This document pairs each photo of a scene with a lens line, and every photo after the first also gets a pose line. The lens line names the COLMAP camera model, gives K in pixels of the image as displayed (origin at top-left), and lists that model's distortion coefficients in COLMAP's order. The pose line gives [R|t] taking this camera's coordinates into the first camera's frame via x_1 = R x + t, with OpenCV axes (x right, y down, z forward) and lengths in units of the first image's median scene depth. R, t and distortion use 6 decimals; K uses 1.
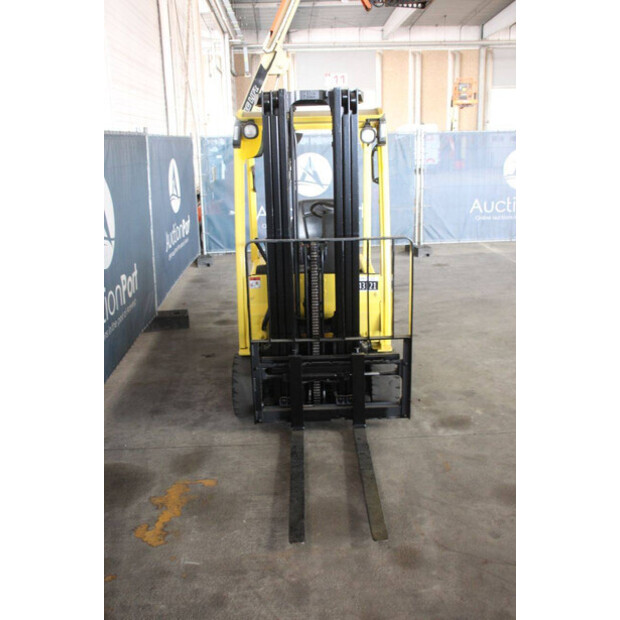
lens RADIAL K [[616.9, 0, 307.2], [0, 616.9, 316.6], [0, 0, 1]] dist [-0.039311, 0.000000]
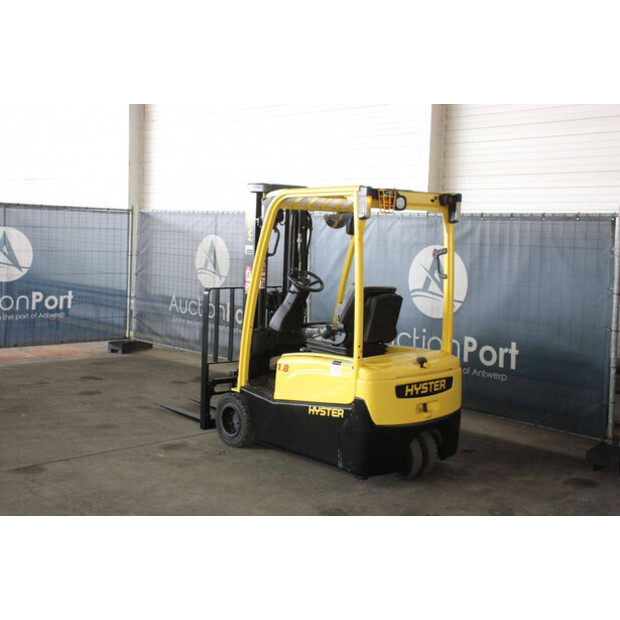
lens RADIAL K [[821.9, 0, 314.8], [0, 821.9, 309.7], [0, 0, 1]] dist [0.051362, 0.000000]
pose [[-0.746299, 0.067164, -0.662213, 1.112861], [-0.193064, 0.930282, 0.311931, -0.648409], [0.636996, 0.360644, -0.681302, 2.238948]]
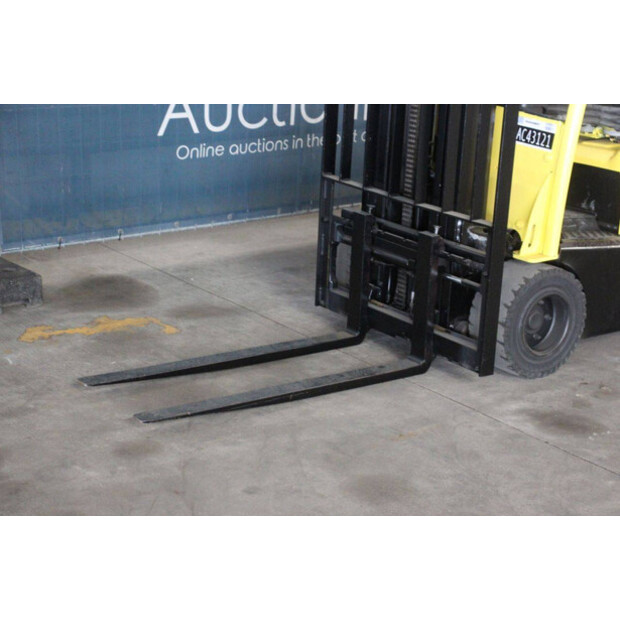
lens RADIAL K [[1317.5, 0, 317.9], [0, 1317.5, 304.8], [0, 0, 1]] dist [0.311869, 0.000000]
pose [[0.583550, 0.285406, -0.760272, 0.974572], [-0.274770, 0.950381, 0.145872, -0.029774], [0.764180, 0.123776, 0.633015, 0.121168]]
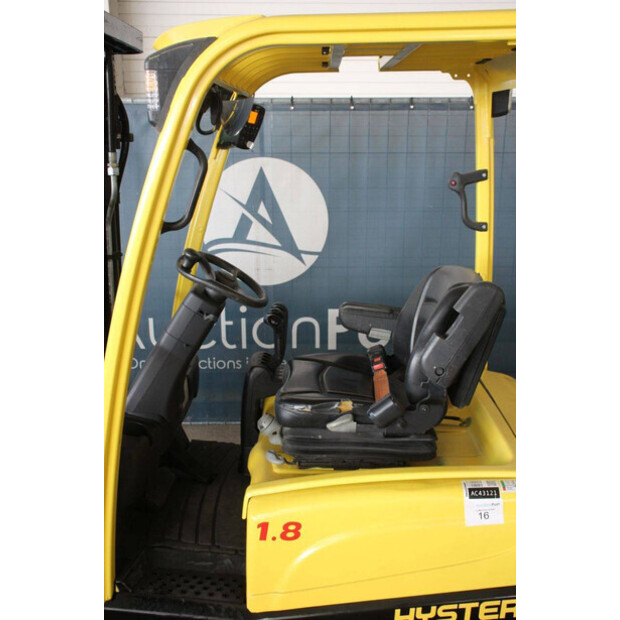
lens RADIAL K [[715.5, 0, 314.7], [0, 715.5, 312.0], [0, 0, 1]] dist [0.007948, 0.000000]
pose [[-0.020289, 0.276069, -0.960924, 0.571570], [-0.274237, 0.922722, 0.270884, -0.333417], [0.961448, 0.269016, 0.056987, 1.137026]]
